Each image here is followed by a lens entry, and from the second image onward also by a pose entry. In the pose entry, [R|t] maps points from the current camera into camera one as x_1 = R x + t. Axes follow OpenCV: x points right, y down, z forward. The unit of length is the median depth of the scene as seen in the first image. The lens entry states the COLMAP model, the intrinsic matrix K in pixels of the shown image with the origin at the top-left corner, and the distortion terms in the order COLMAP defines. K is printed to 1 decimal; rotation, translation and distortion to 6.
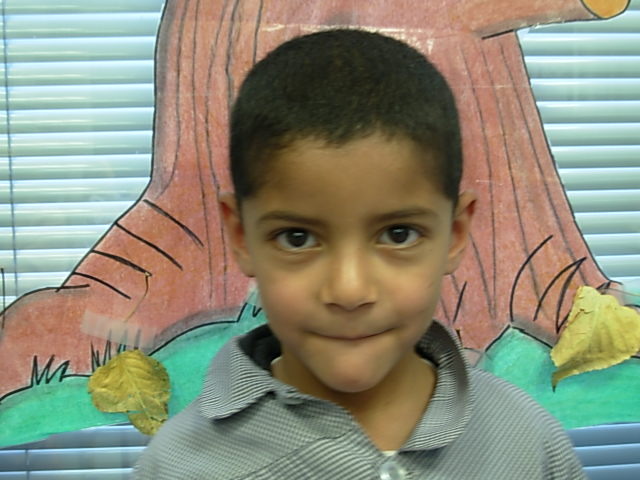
lens RADIAL K [[980.6, 0, 322.8], [0, 980.6, 240.4], [0, 0, 1]] dist [-0.118734, 0.000000]
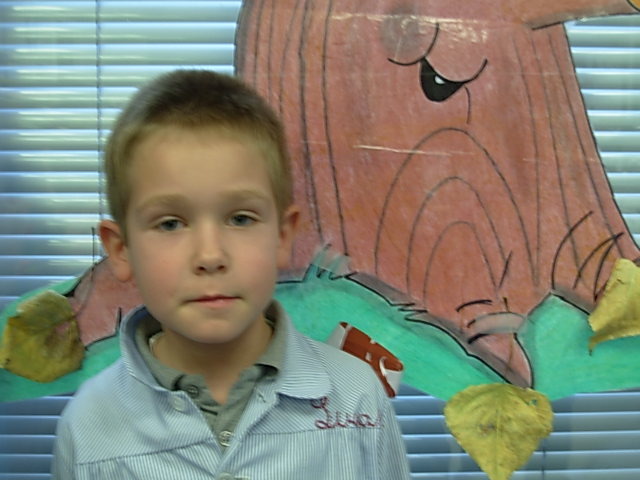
lens RADIAL K [[980.6, 0, 319.8], [0, 980.6, 241.7], [0, 0, 1]] dist [-0.118734, 0.000000]
pose [[0.998354, 0.026008, -0.051119, -0.013054], [-0.025636, 0.999640, 0.007912, 0.028693], [0.051306, -0.006588, 0.998661, -0.104291]]
